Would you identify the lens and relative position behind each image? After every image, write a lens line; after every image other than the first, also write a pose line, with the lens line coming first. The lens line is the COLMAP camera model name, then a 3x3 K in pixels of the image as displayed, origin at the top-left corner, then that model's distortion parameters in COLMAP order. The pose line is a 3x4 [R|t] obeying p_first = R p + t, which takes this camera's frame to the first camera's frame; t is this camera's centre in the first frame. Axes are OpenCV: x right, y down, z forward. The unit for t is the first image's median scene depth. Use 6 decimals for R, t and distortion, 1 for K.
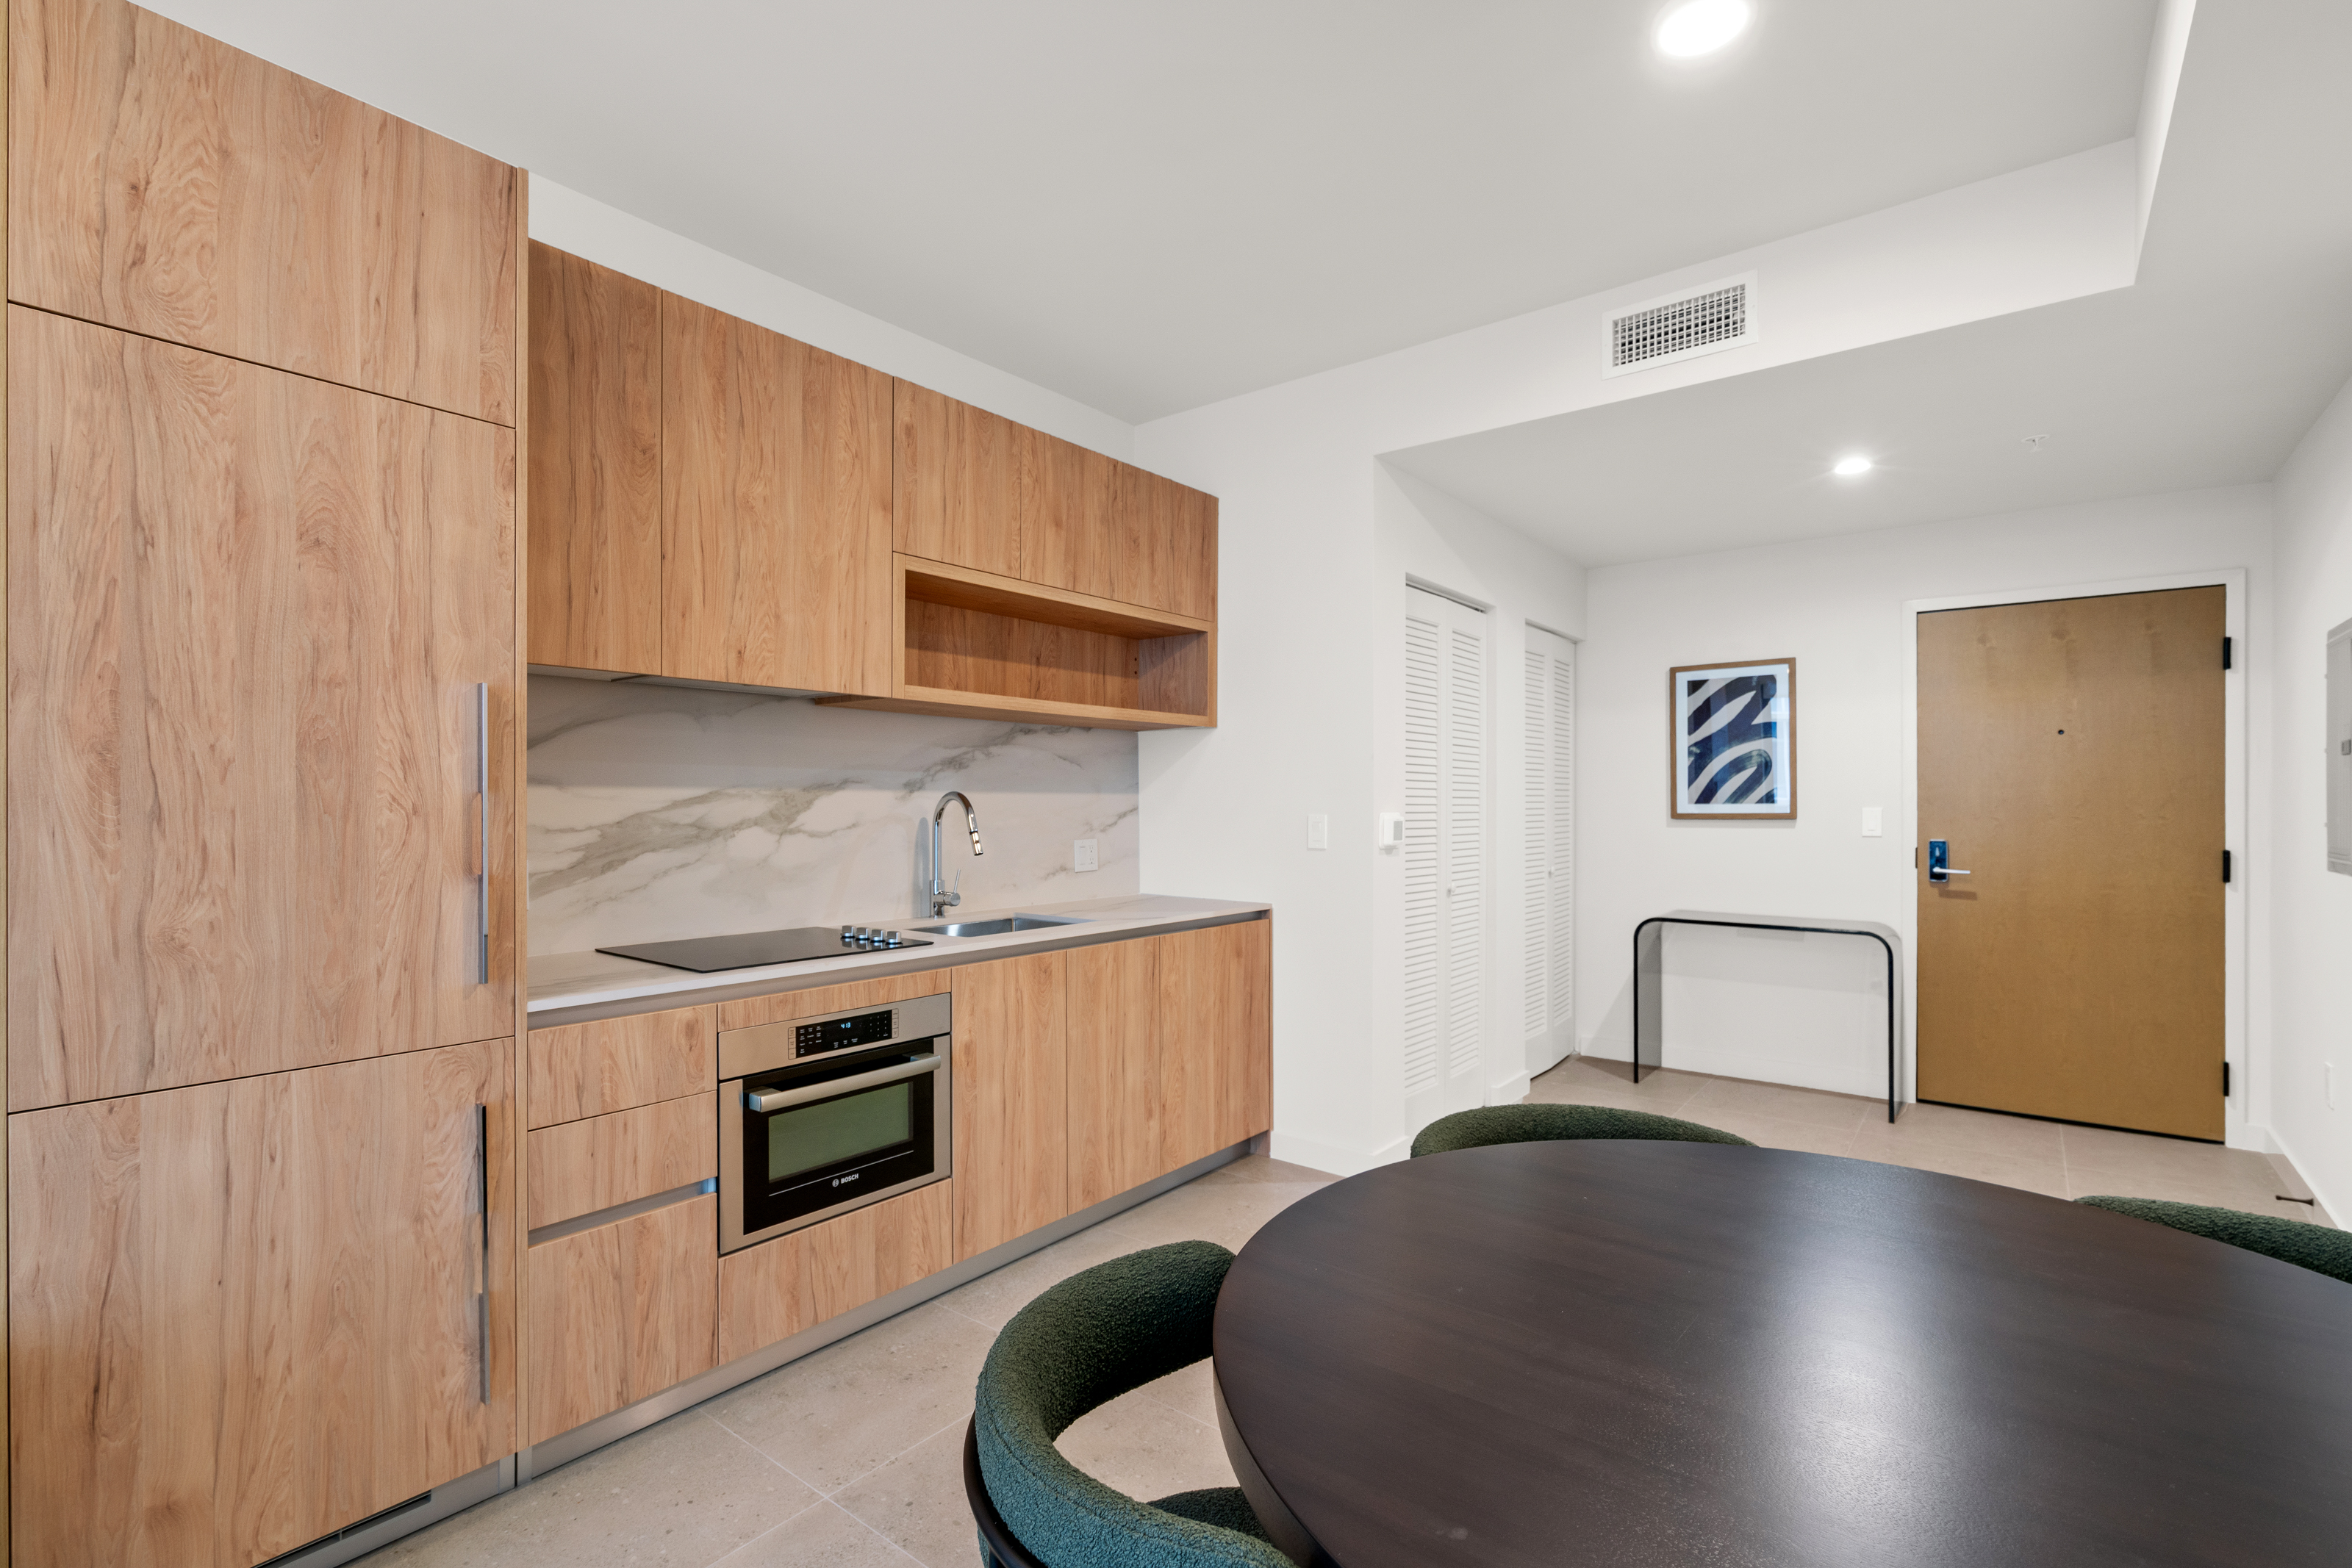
lens RADIAL K [[1066.2, 0, 1180.4], [0, 1066.2, 807.5], [0, 0, 1]] dist [-0.007242, 0.003698]
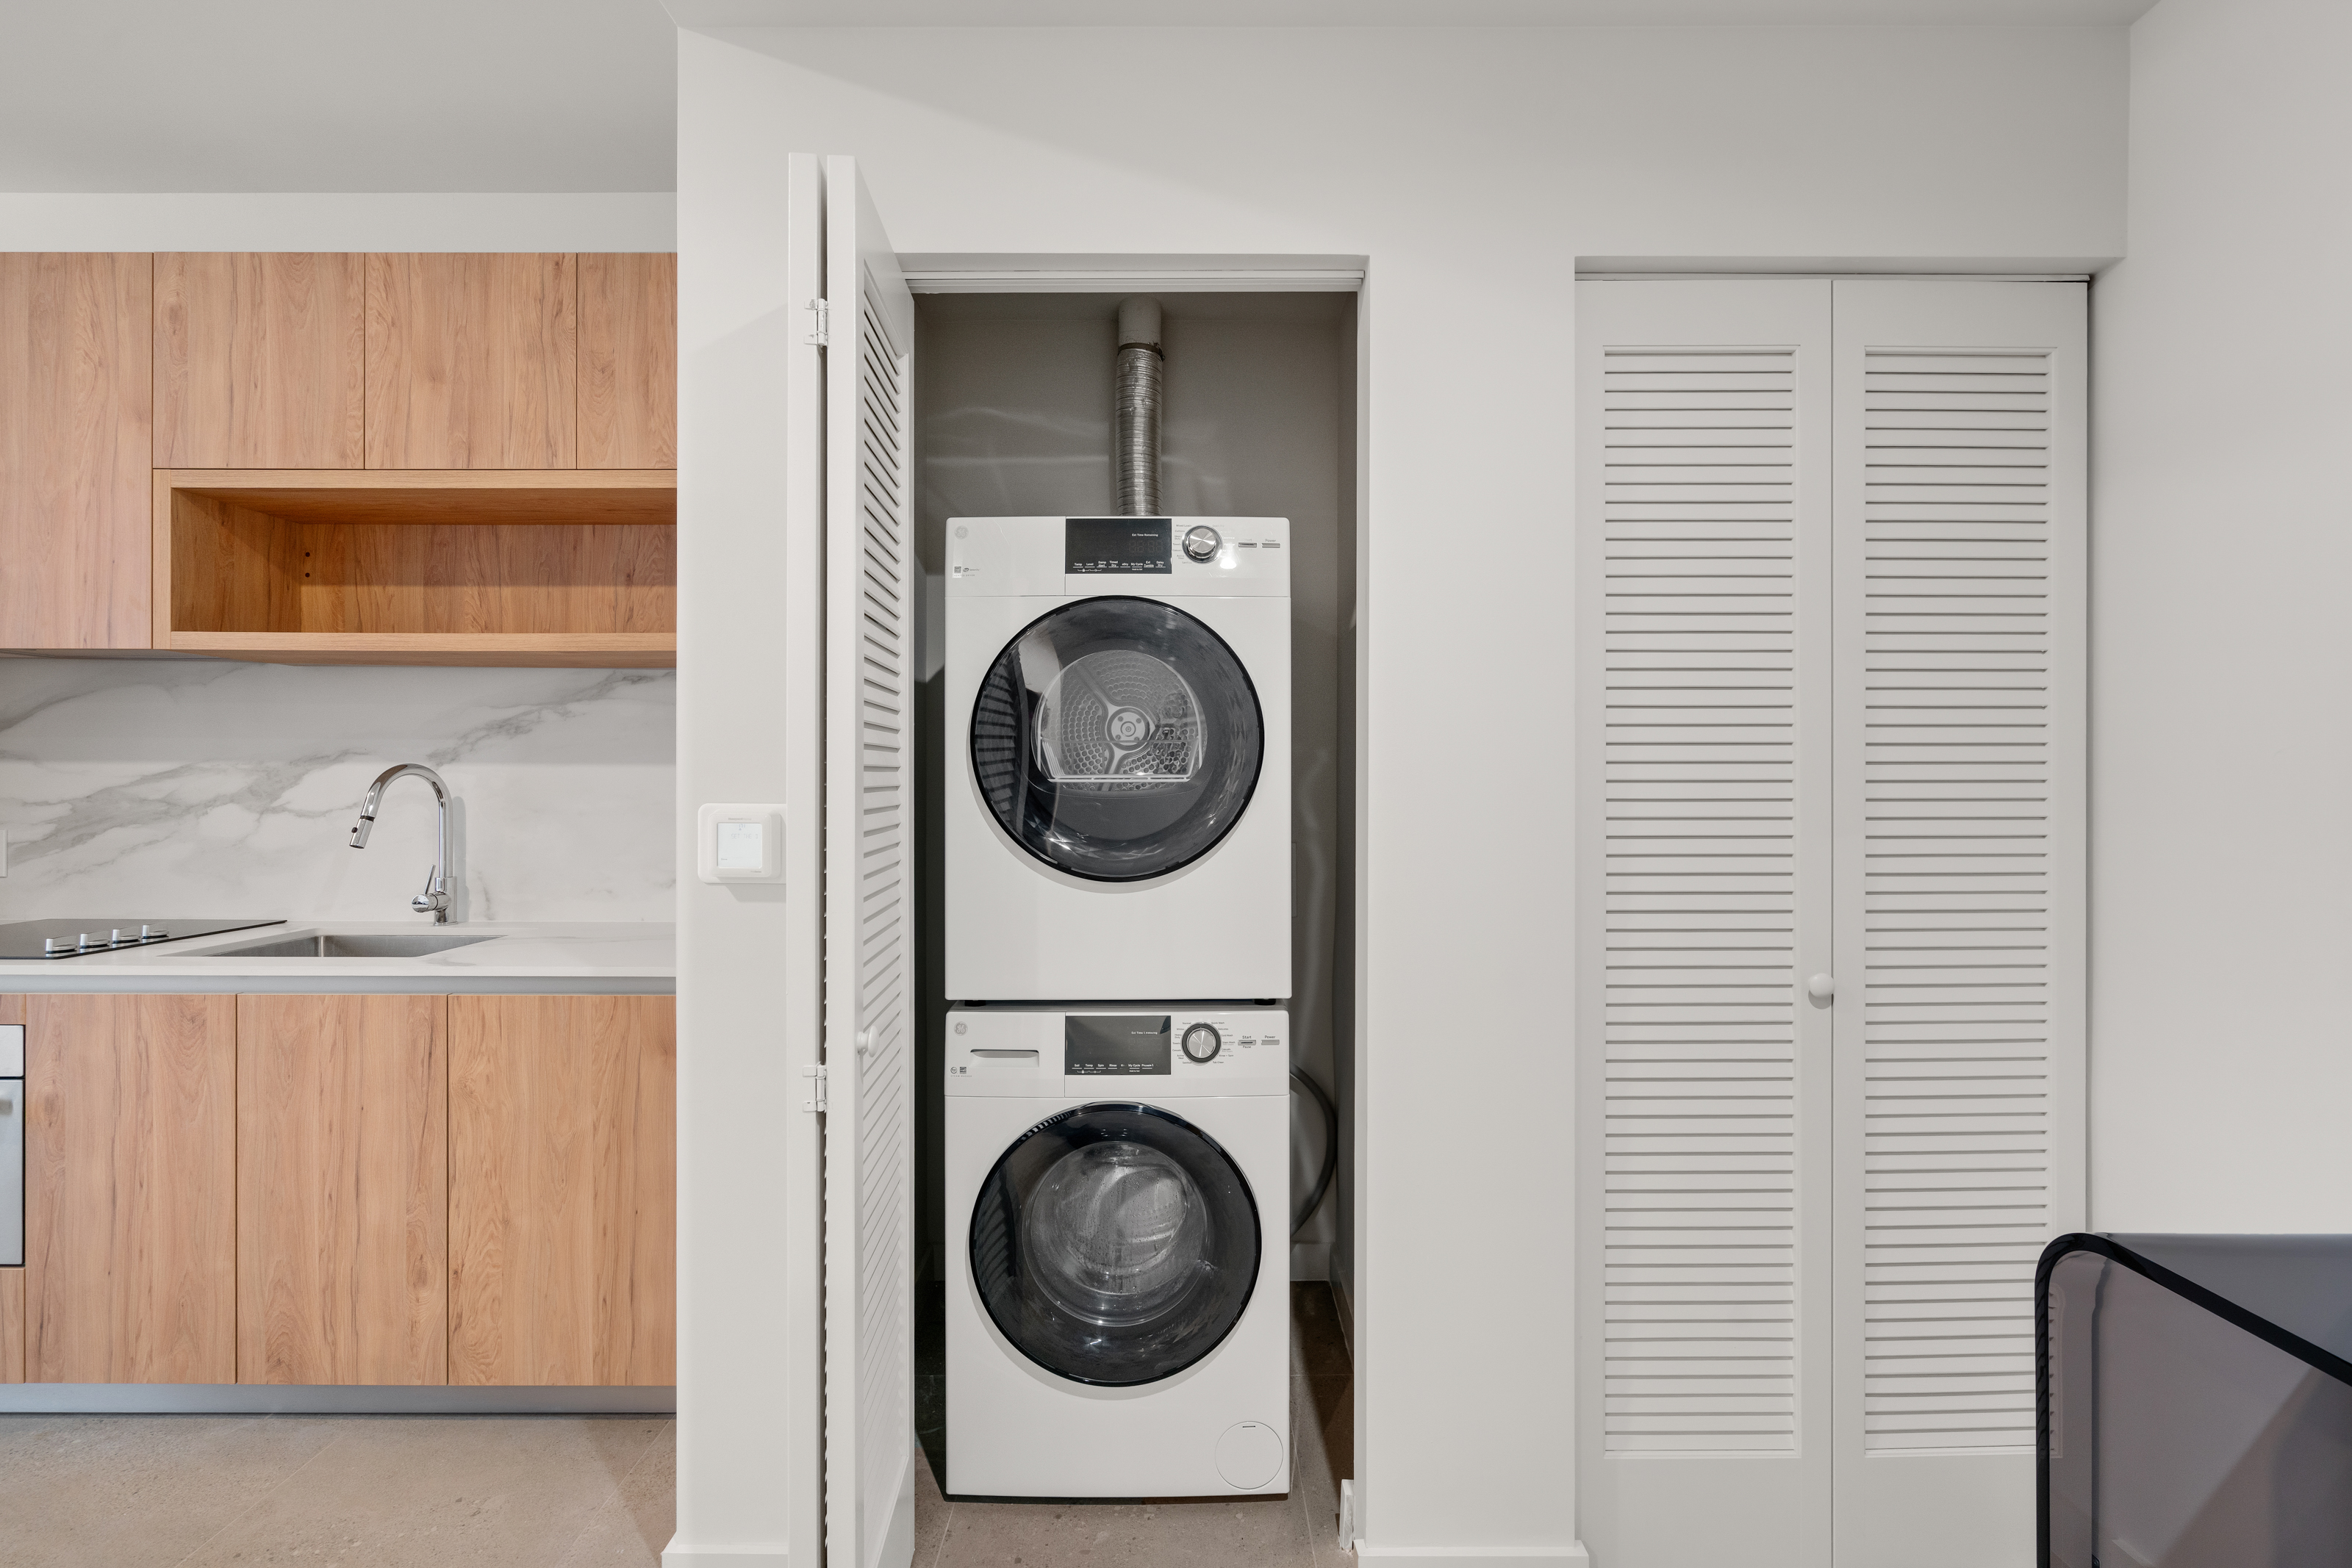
lens RADIAL K [[1066.2, 0, 1183.7], [0, 1066.2, 775.5], [0, 0, 1]] dist [-0.007242, 0.003698]
pose [[0.618155, 0.001333, -0.786055, 0.749498], [-0.005716, 0.999980, -0.002799, -0.007699], [0.786036, 0.006223, 0.618150, 0.981787]]
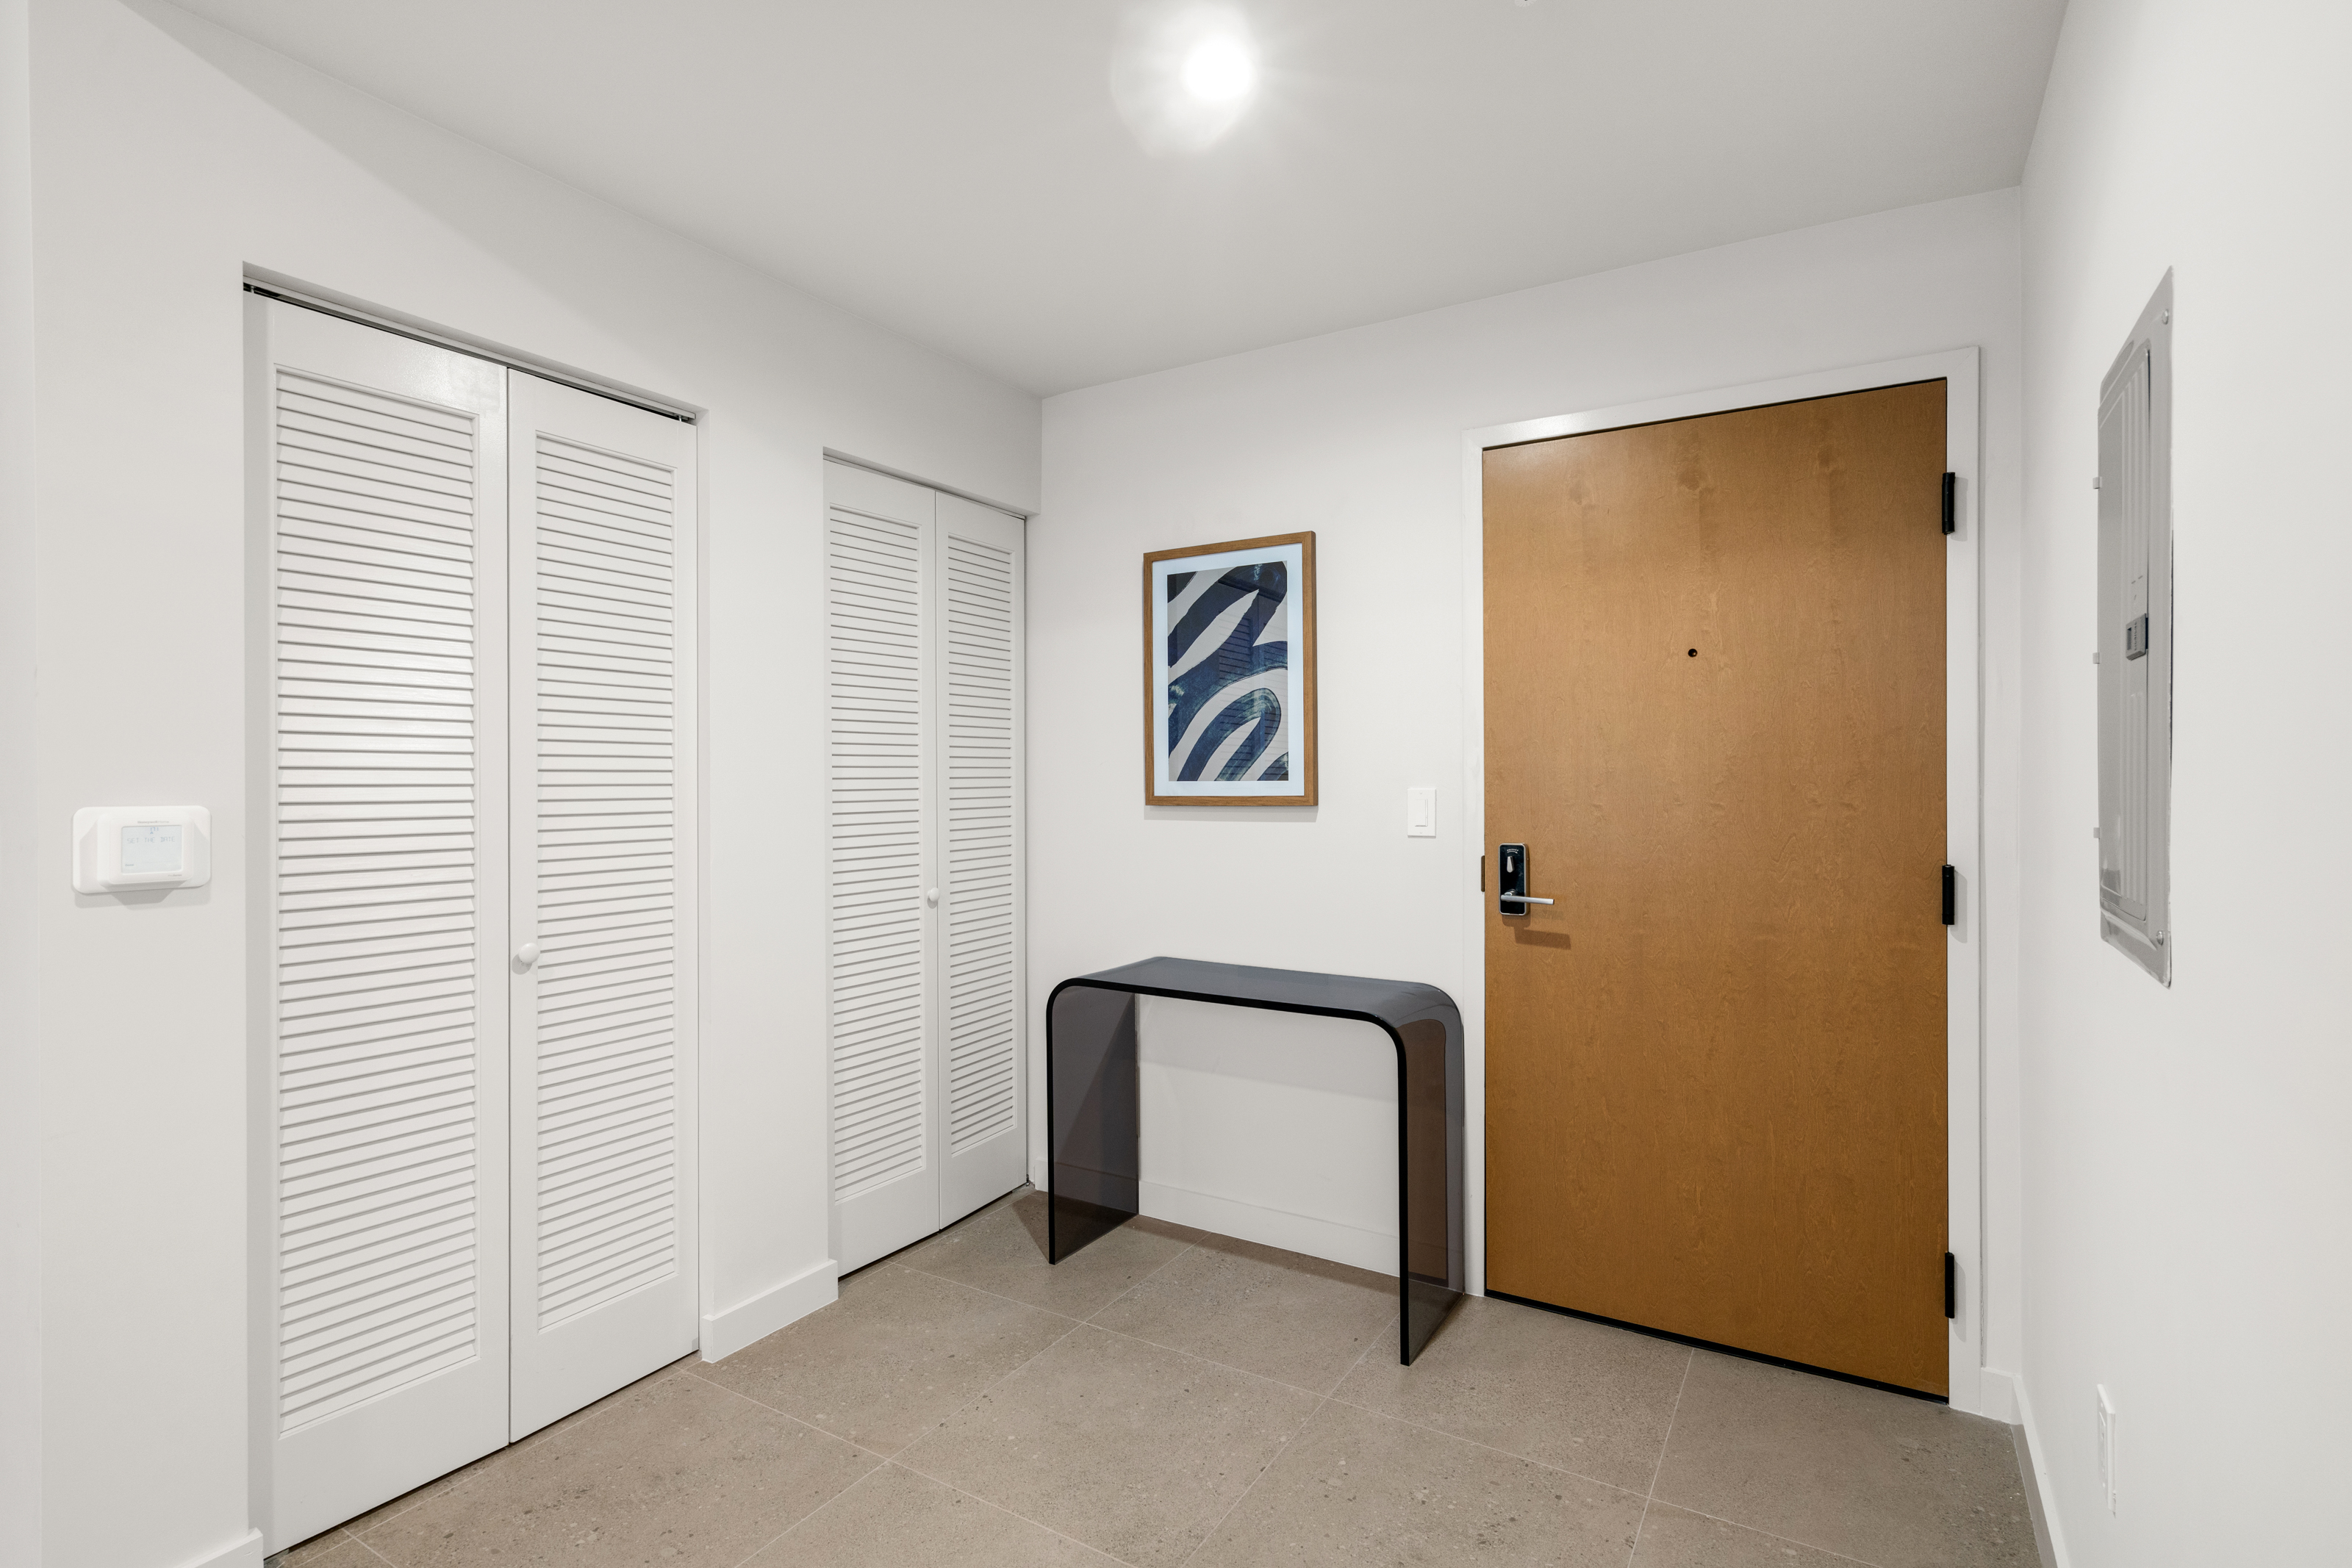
lens RADIAL K [[1134.0, 0, 1178.7], [0, 1134.0, 782.5], [0, 0, 1]] dist [-0.001435, 0.002123]
pose [[0.992697, -0.002606, 0.120605, 0.627108], [0.002513, 0.999996, 0.000920, -0.004697], [-0.120607, -0.000611, 0.992700, 0.564880]]
